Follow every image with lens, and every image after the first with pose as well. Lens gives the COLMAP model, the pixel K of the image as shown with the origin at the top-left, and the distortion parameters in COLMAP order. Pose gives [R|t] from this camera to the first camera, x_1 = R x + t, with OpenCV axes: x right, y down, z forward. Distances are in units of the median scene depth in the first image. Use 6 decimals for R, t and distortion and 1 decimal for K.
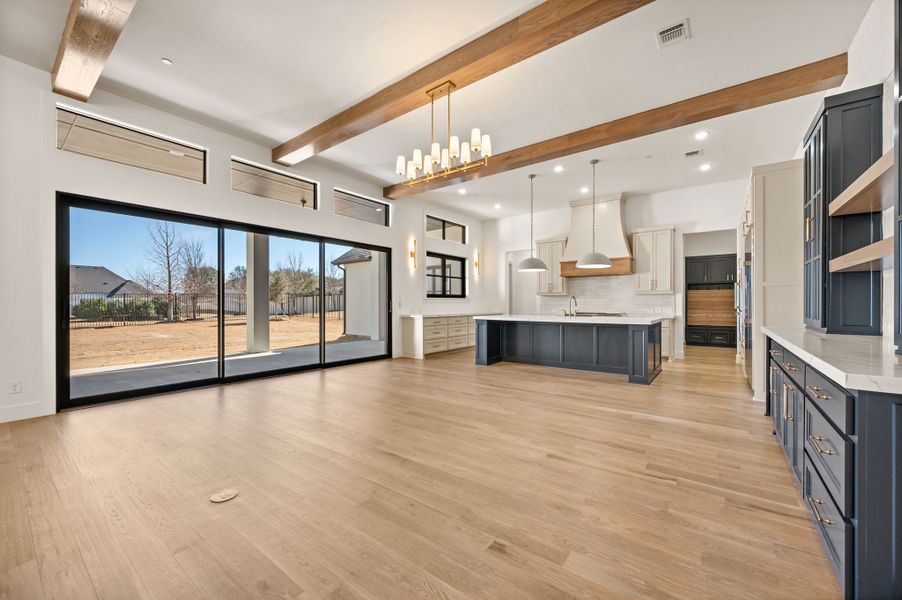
lens RADIAL K [[353.9, 0, 453.0], [0, 353.9, 302.7], [0, 0, 1]] dist [0.094865, 0.000060]
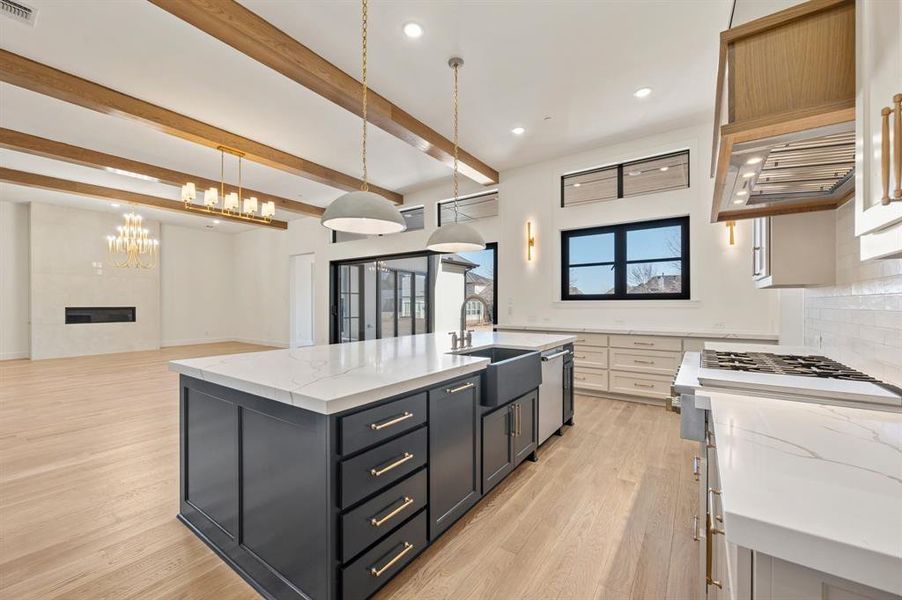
lens RADIAL K [[353.9, 0, 453.0], [0, 353.9, 302.7], [0, 0, 1]] dist [0.094865, 0.000060]
pose [[0.032855, 0.009040, -0.999419, 0.554035], [0.003060, 0.999953, 0.009145, -0.015055], [0.999455, -0.003359, 0.032826, 0.711478]]
